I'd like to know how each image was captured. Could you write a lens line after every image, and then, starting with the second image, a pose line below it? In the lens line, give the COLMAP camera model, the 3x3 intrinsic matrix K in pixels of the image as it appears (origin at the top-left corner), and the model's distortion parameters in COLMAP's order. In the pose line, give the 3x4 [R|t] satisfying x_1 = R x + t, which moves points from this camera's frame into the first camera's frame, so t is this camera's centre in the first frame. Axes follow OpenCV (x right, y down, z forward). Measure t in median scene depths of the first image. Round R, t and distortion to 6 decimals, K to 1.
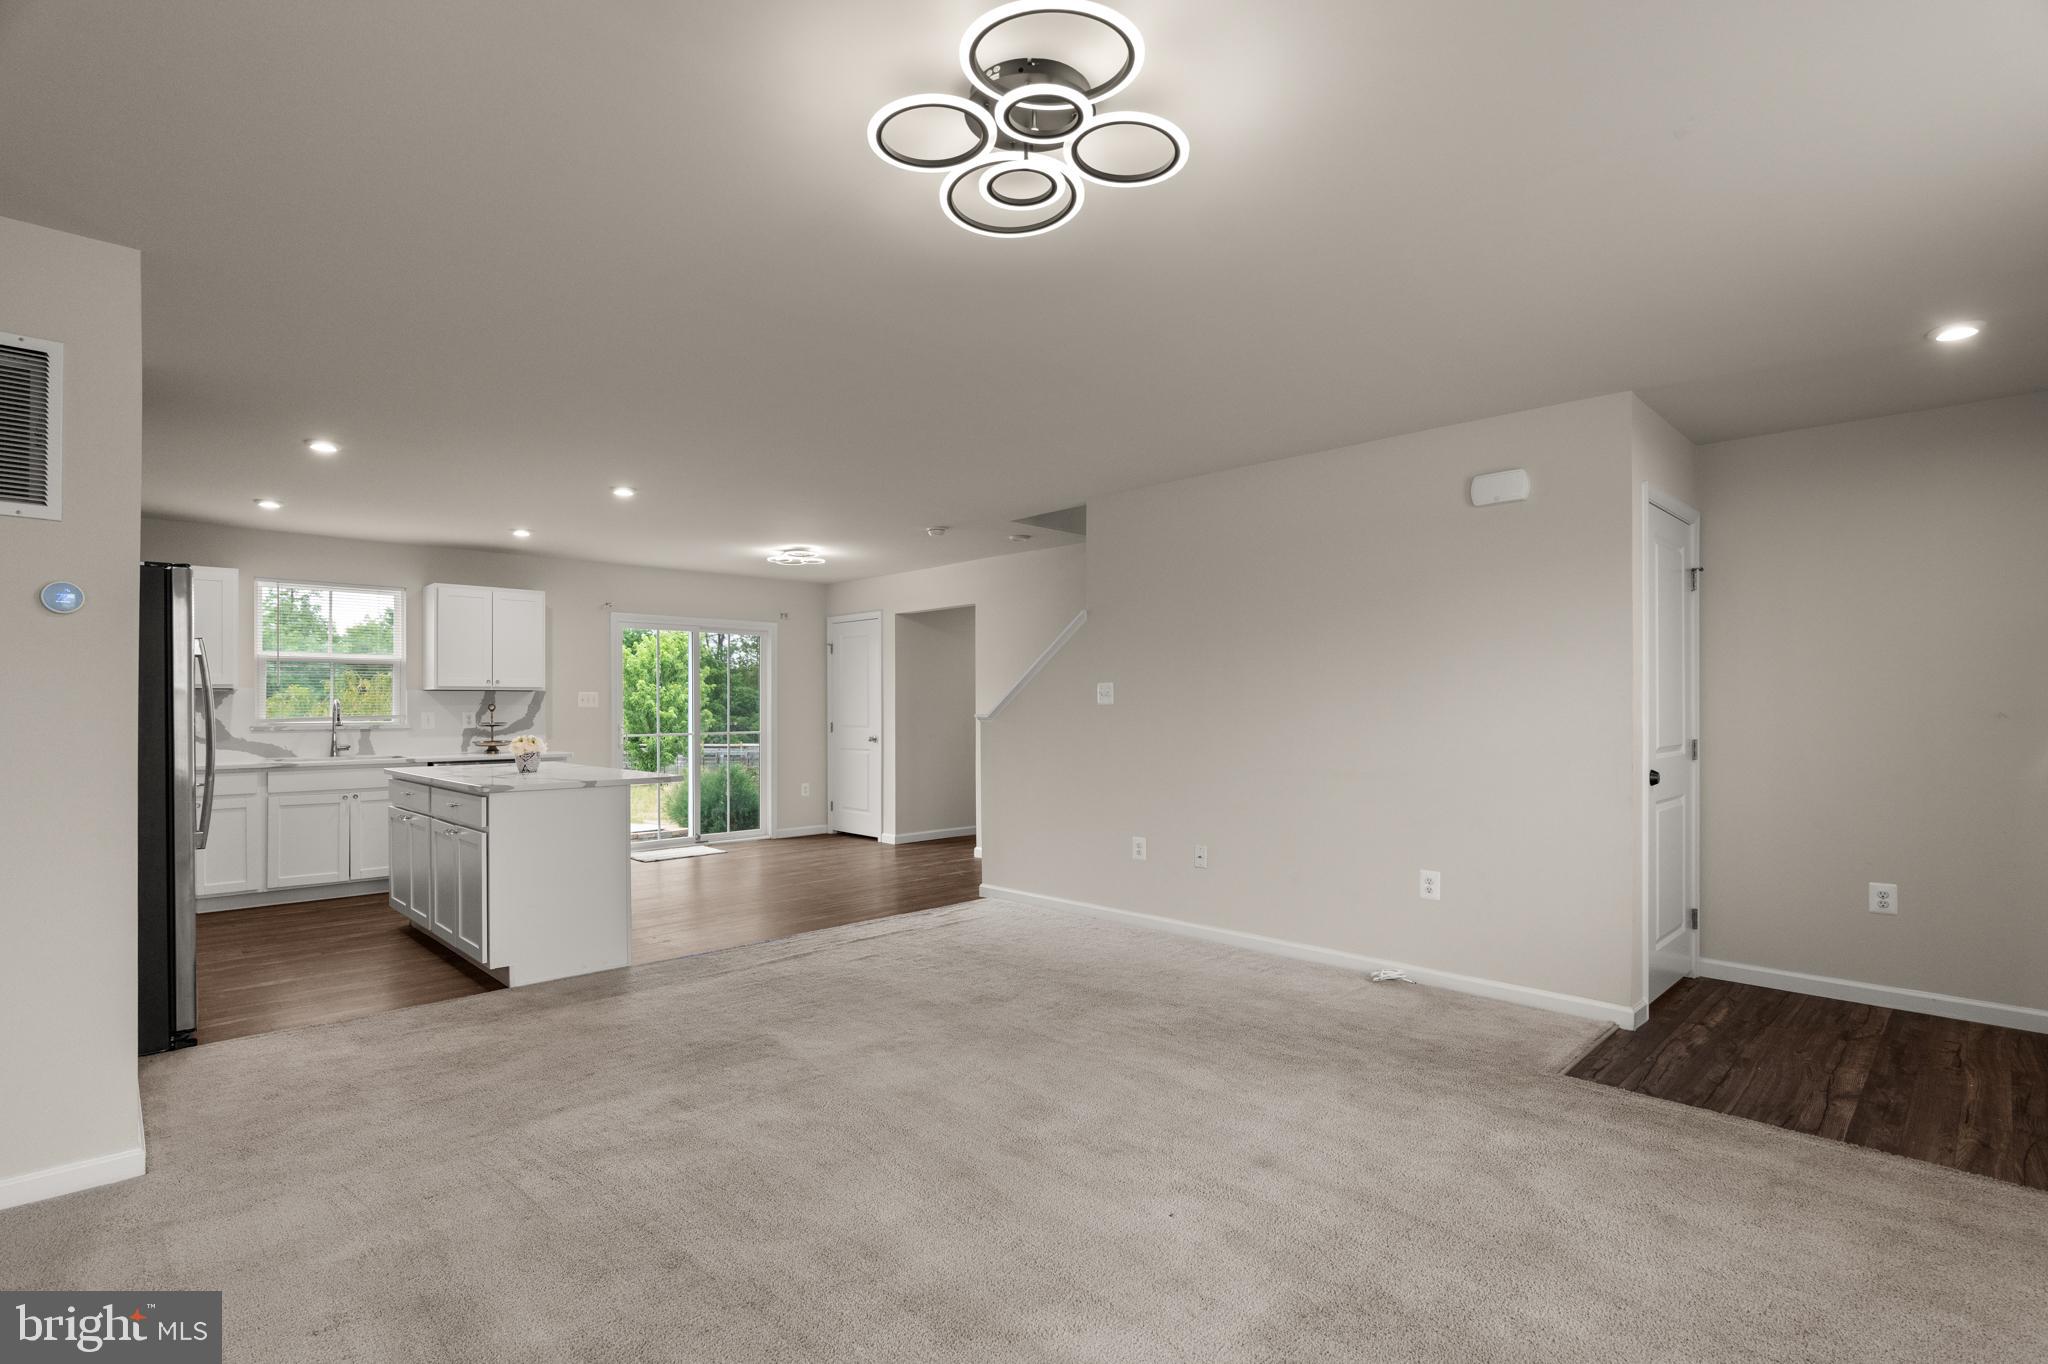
lens RADIAL K [[976.1, 0, 1040.6], [0, 976.1, 704.2], [0, 0, 1]] dist [-0.014833, 0.000381]
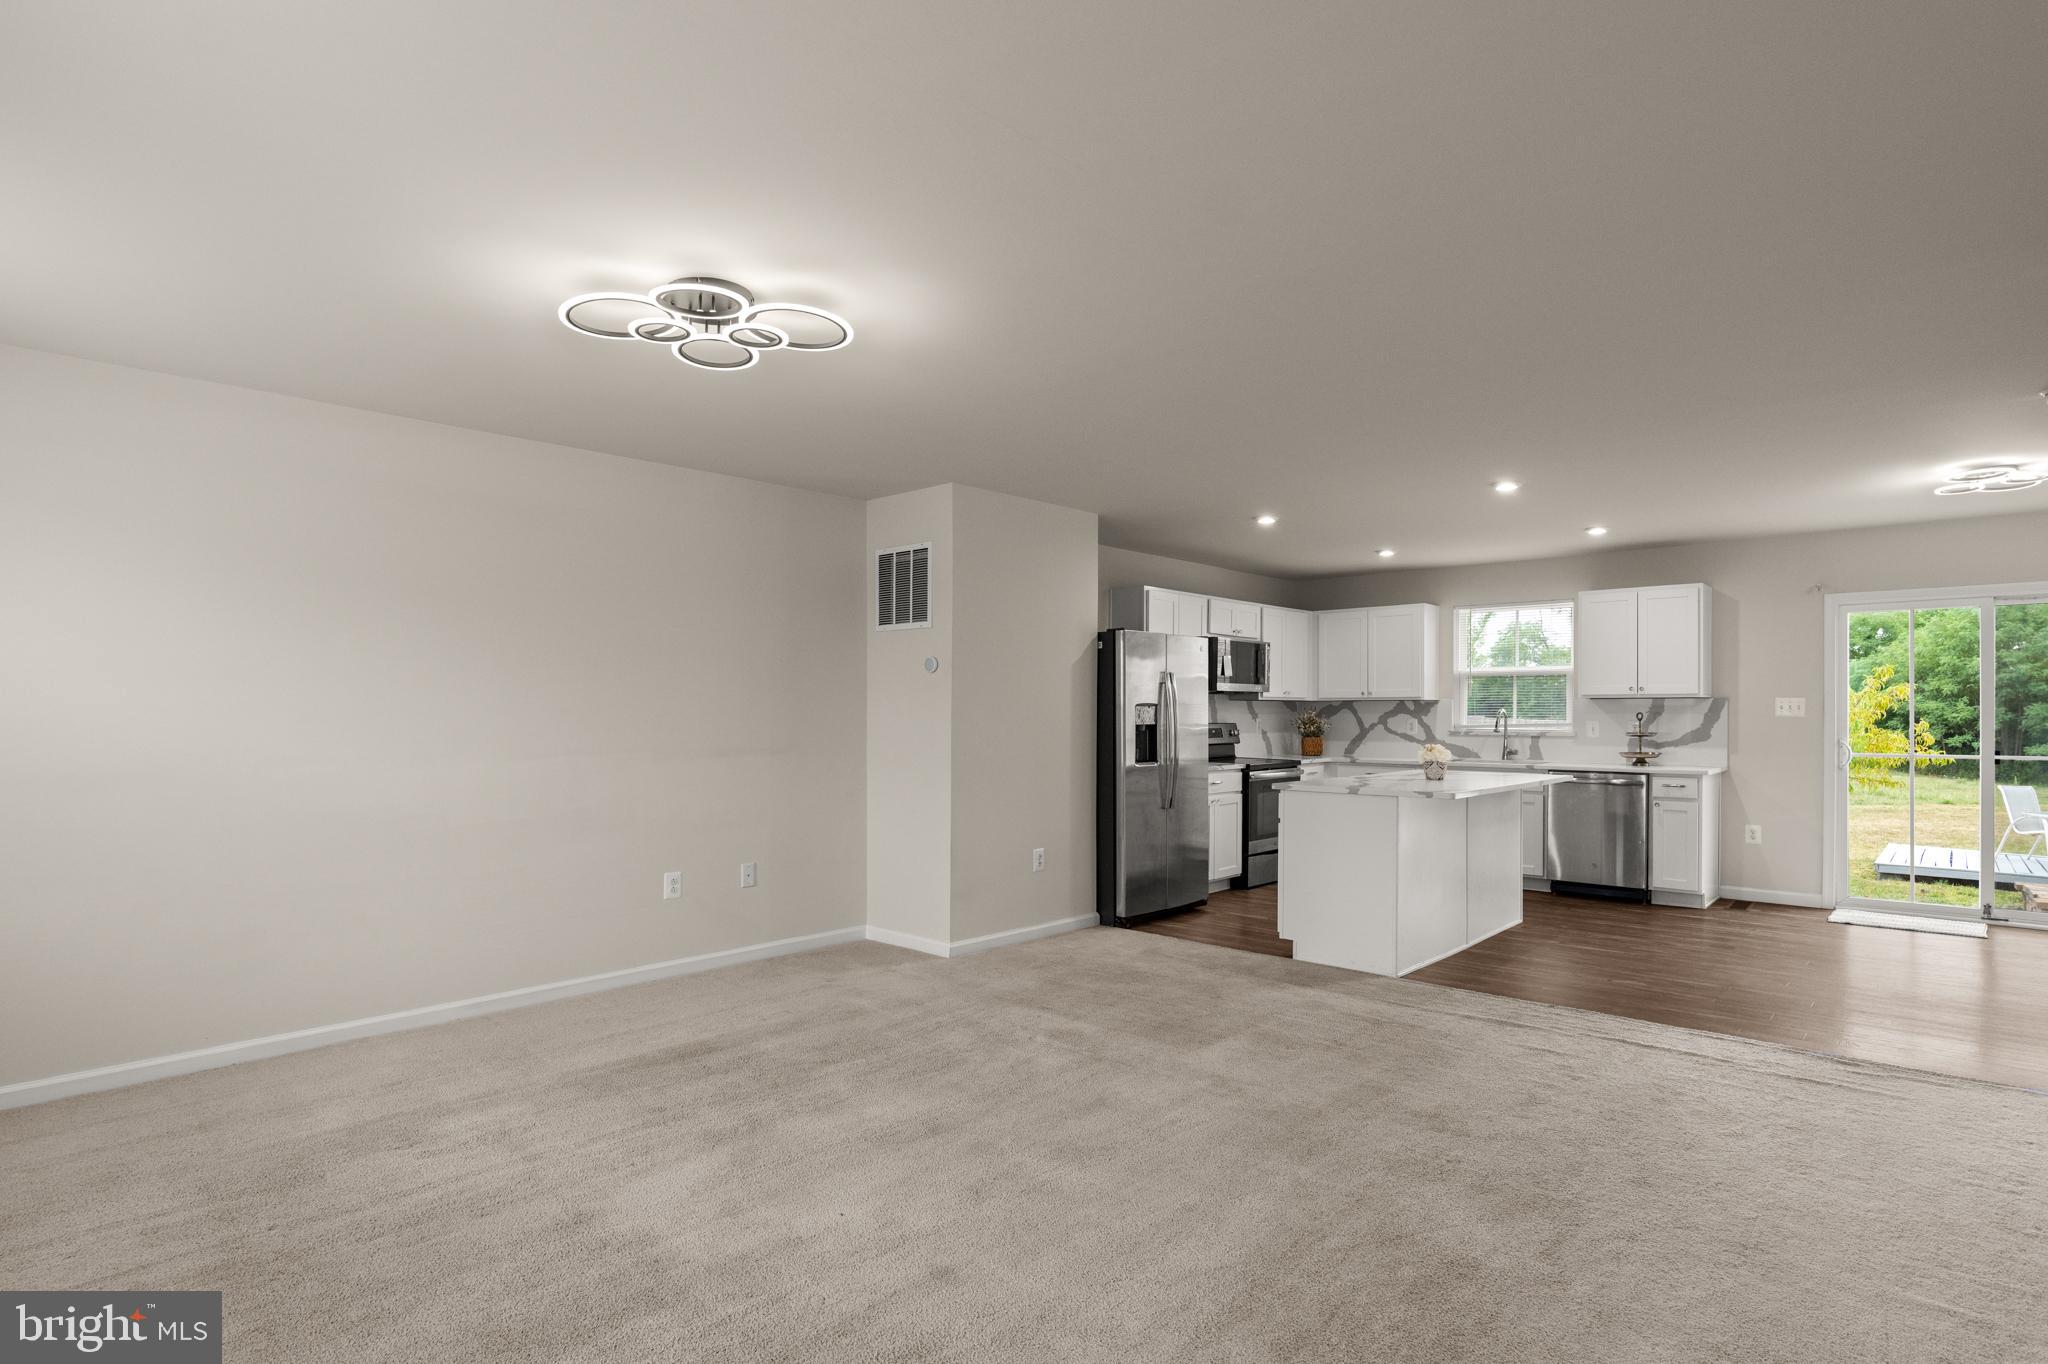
lens RADIAL K [[1030.2, 0, 1018.1], [0, 1030.2, 713.1], [0, 0, 1]] dist [-0.014242, 0.002282]
pose [[0.024729, 0.002805, -0.999690, 0.618439], [0.003727, 0.999989, 0.002898, -0.007154], [0.999687, -0.003797, 0.024719, 0.581920]]
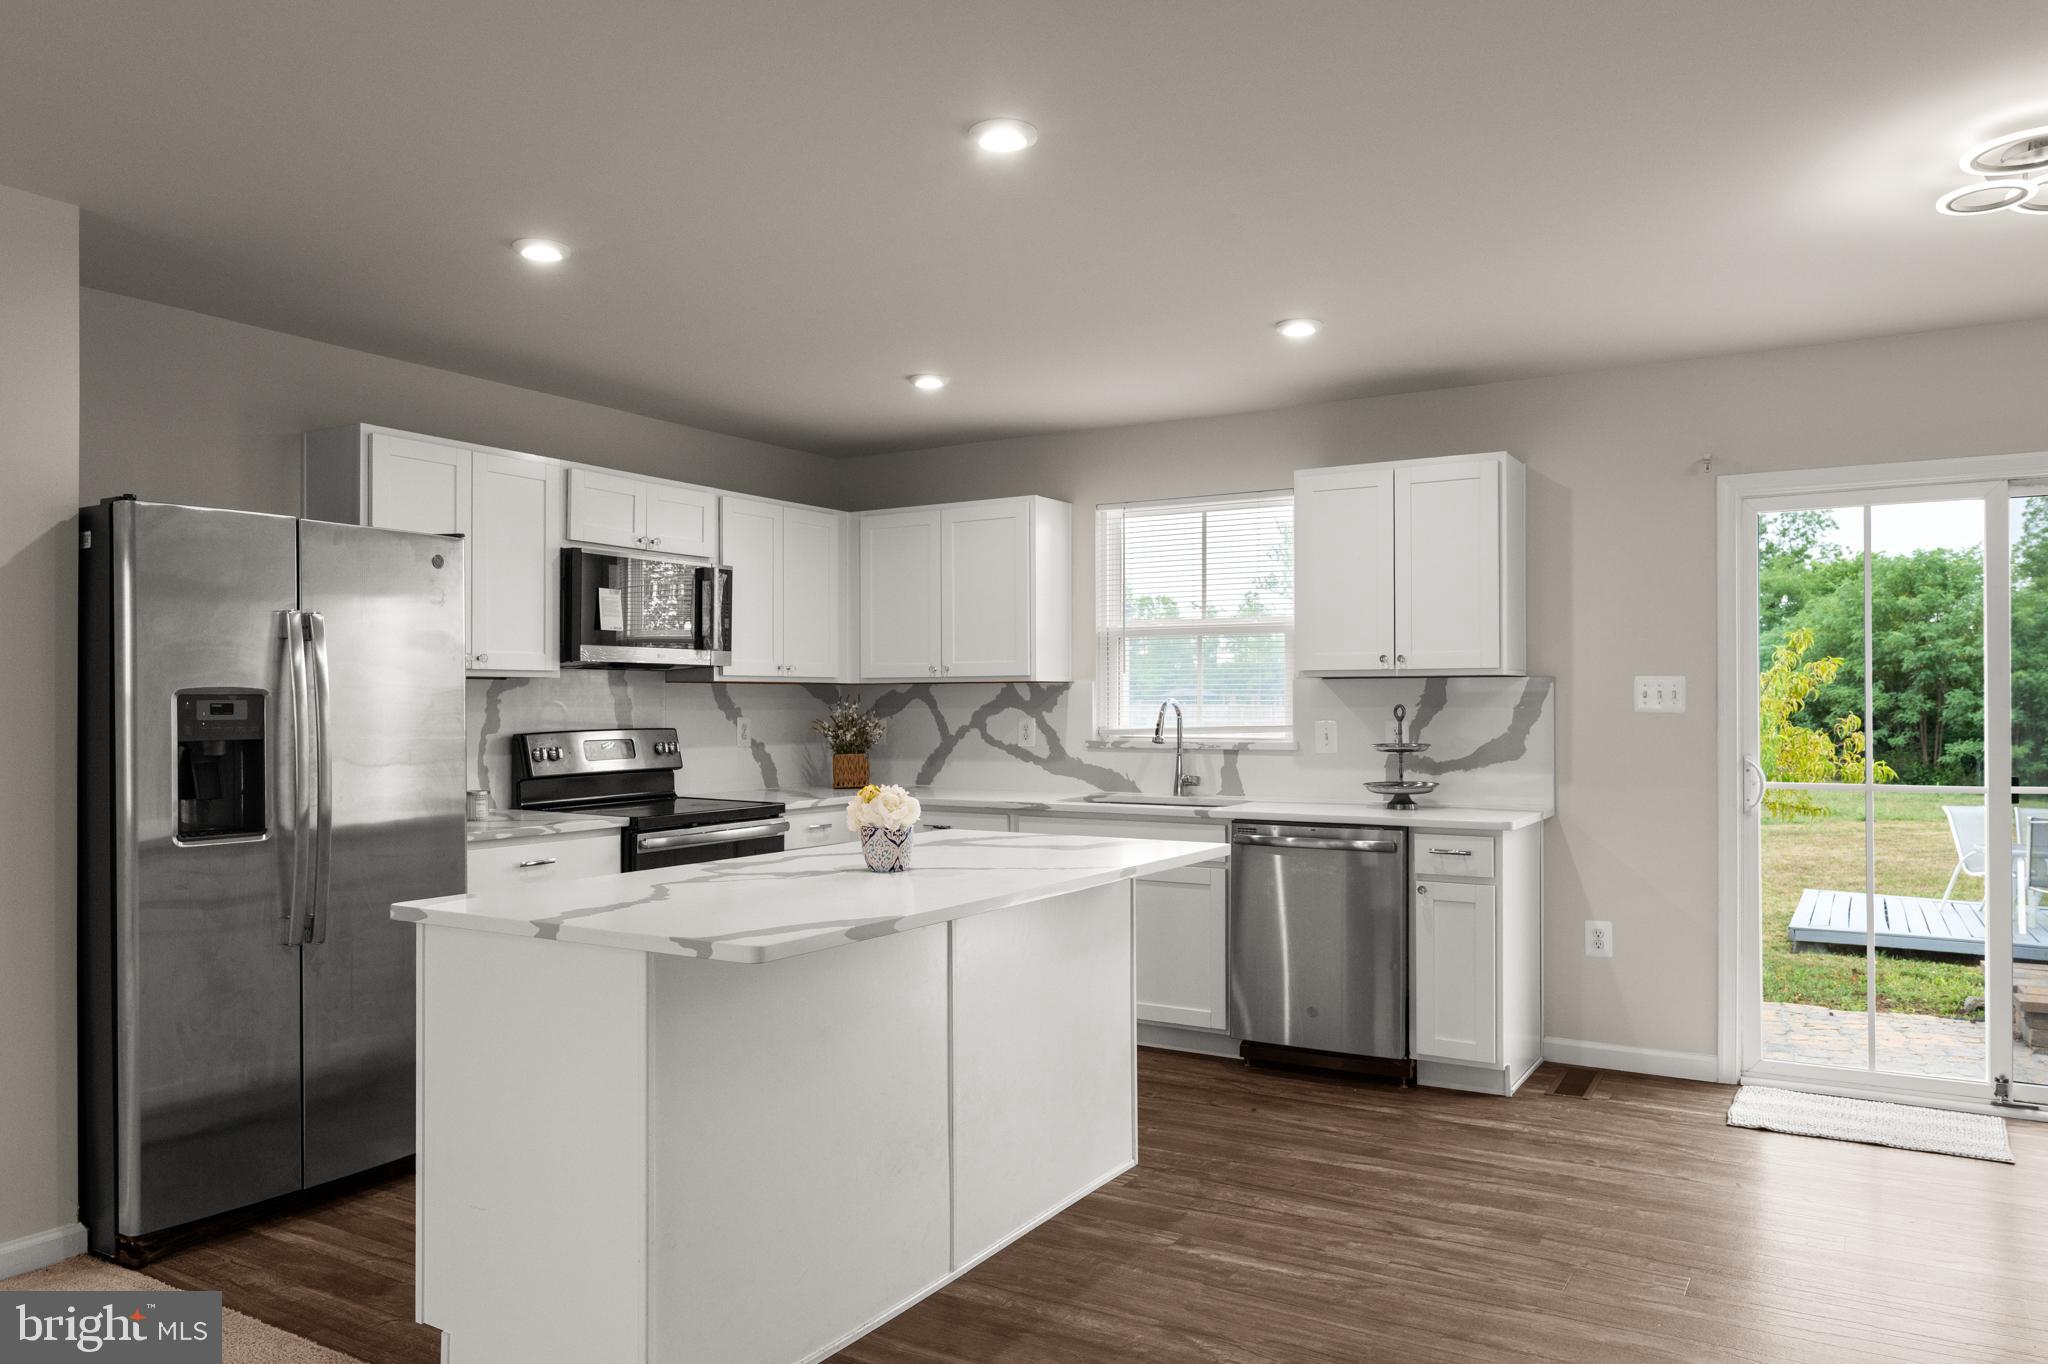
lens RADIAL K [[1407.5, 0, 1023.5], [0, 1407.5, 695.5], [0, 0, 1]] dist [-0.001834, 0.002283]
pose [[0.229500, -0.003456, -0.973302, 0.104143], [0.006079, 0.999979, -0.002117, -0.006954], [0.973290, -0.005430, 0.229517, 1.012020]]
